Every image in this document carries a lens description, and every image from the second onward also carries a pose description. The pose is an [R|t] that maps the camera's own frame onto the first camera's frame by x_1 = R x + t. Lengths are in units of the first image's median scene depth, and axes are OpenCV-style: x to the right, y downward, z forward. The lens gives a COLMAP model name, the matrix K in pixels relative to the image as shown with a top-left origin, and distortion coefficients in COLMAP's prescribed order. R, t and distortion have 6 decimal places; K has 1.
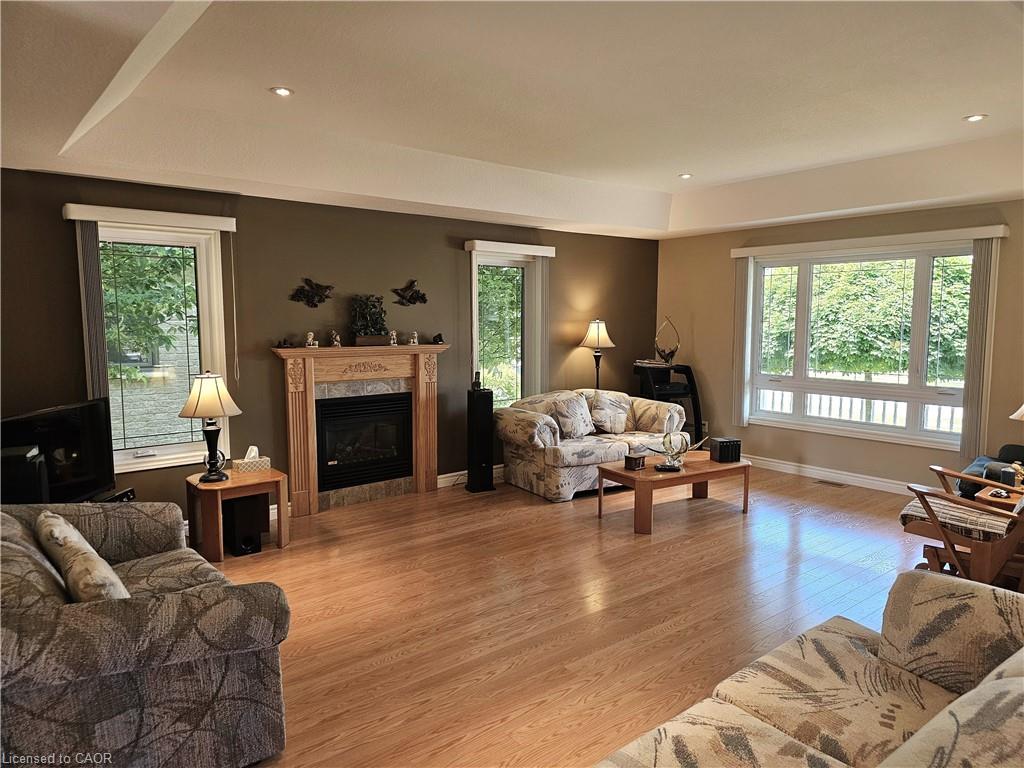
lens RADIAL K [[682.2, 0, 518.8], [0, 682.2, 386.1], [0, 0, 1]] dist [0.062138, -0.049988]
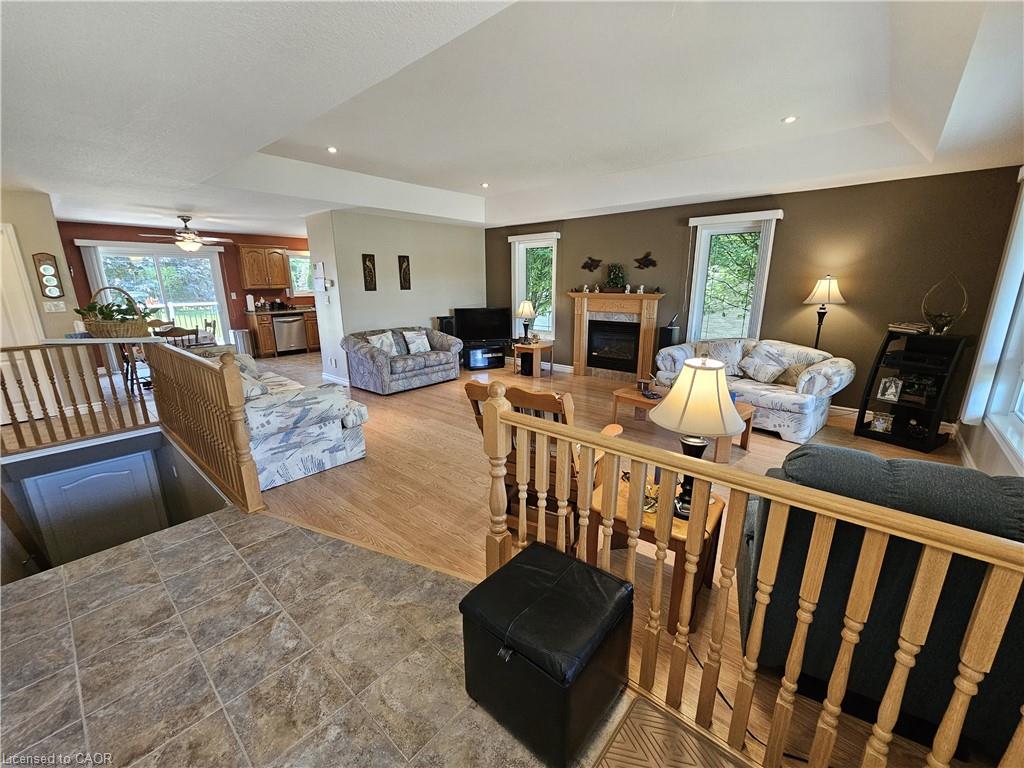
lens RADIAL K [[419.0, 0, 512.4], [0, 419.0, 389.7], [0, 0, 1]] dist [-0.007854, 0.004252]
pose [[0.162916, 0.247420, -0.955113, 0.830535], [-0.095350, 0.967464, 0.234355, -0.044526], [0.982022, 0.052890, 0.181207, 0.541420]]
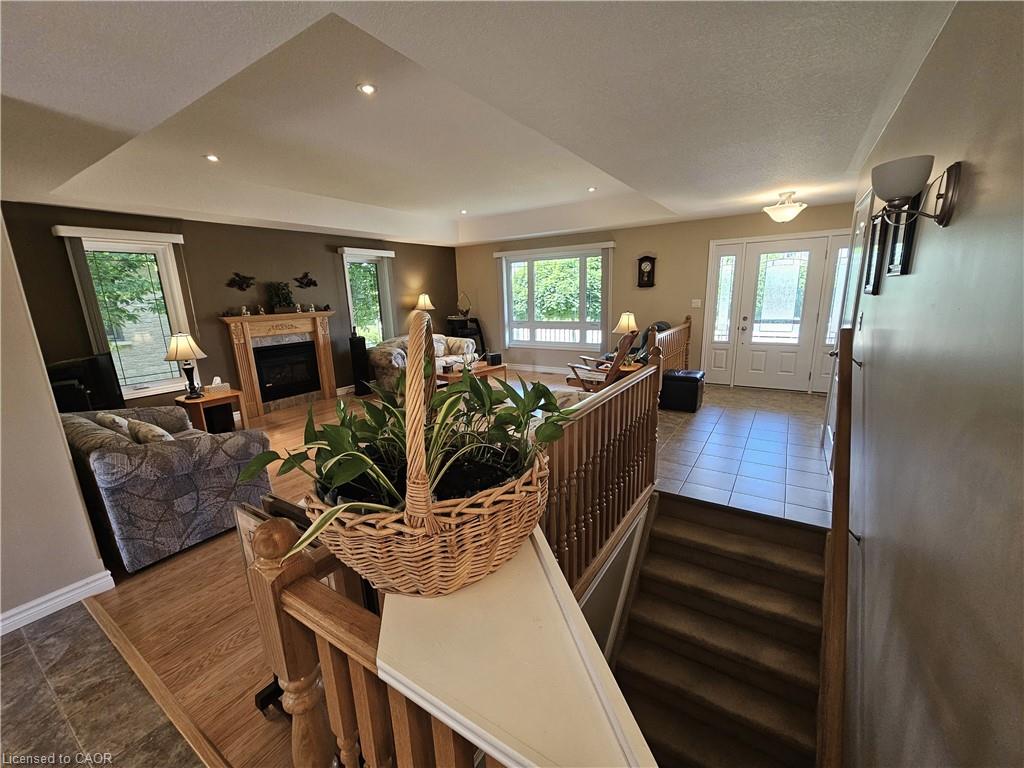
lens RADIAL K [[419.0, 0, 513.7], [0, 419.0, 390.3], [0, 0, 1]] dist [-0.007854, 0.004252]
pose [[0.953413, -0.097423, 0.285504, 0.006148], [0.061463, 0.989298, 0.132331, 0.025284], [-0.295341, -0.108618, 0.949198, -0.146093]]
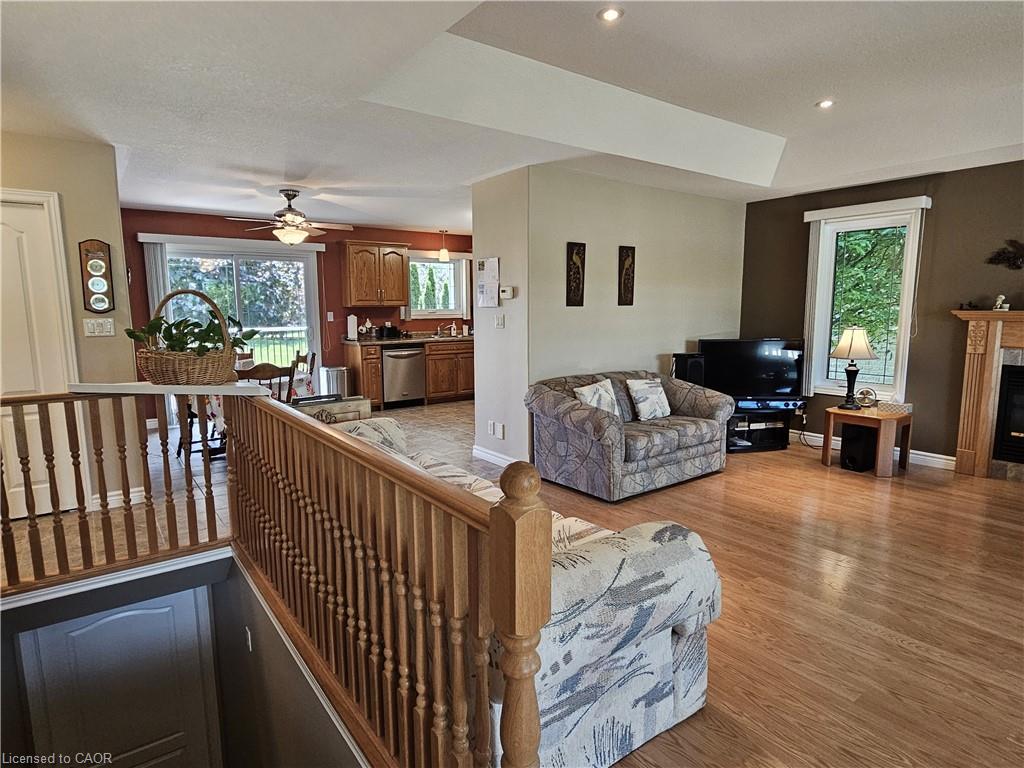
lens RADIAL K [[581.8, 0, 517.1], [0, 581.8, 387.4], [0, 0, 1]] dist [0.002109, -0.001623]
pose [[-0.046212, 0.140109, -0.989057, 0.531379], [-0.096138, 0.984895, 0.144011, -0.001228], [0.994295, 0.101741, -0.032044, 0.321680]]
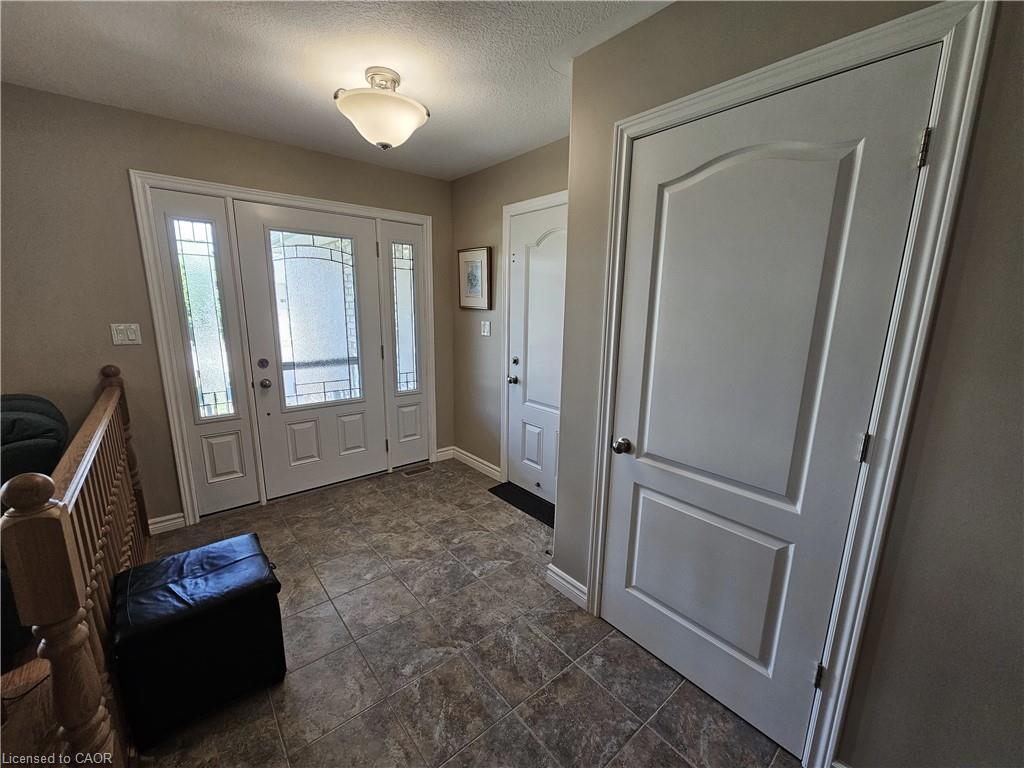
lens RADIAL K [[419.0, 0, 509.1], [0, 419.0, 388.6], [0, 0, 1]] dist [-0.007854, 0.004252]
pose [[-0.003715, -0.202985, 0.979175, 0.381830], [0.086883, 0.975413, 0.202535, -0.023759], [-0.996212, 0.085826, 0.014012, 0.401284]]
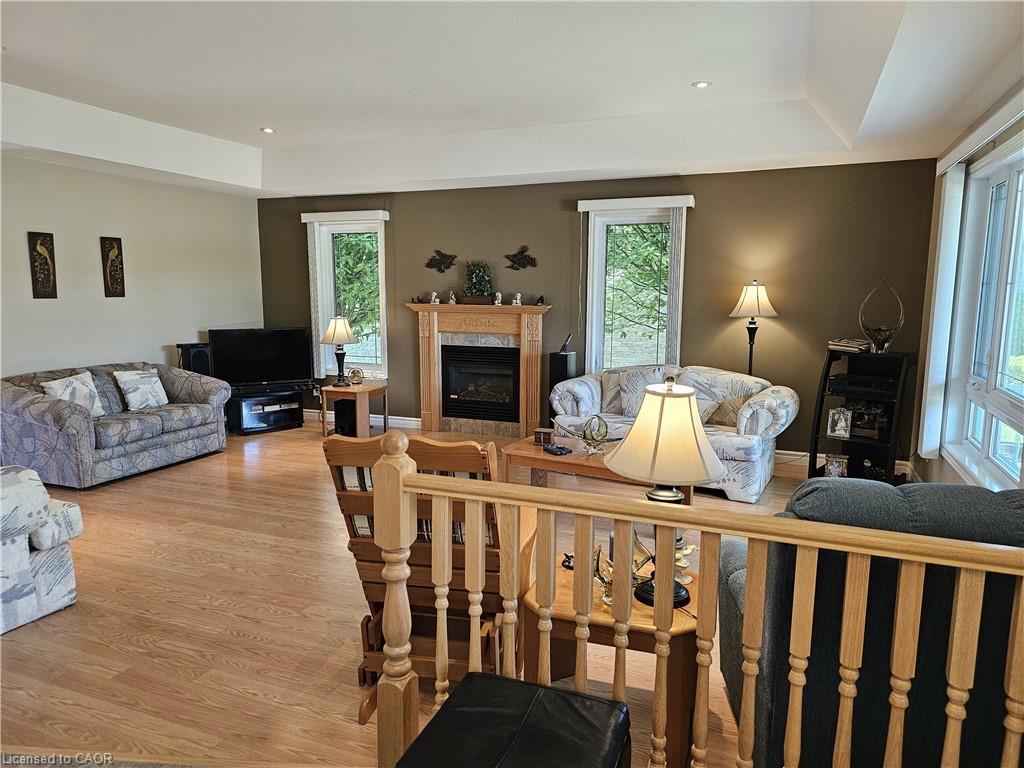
lens RADIAL K [[682.2, 0, 512.2], [0, 682.2, 385.0], [0, 0, 1]] dist [0.062138, -0.049988]
pose [[0.473501, 0.126518, -0.871659, 0.846356], [-0.093709, 0.991249, 0.092972, -0.035056], [0.875794, 0.037660, 0.481214, 0.474150]]
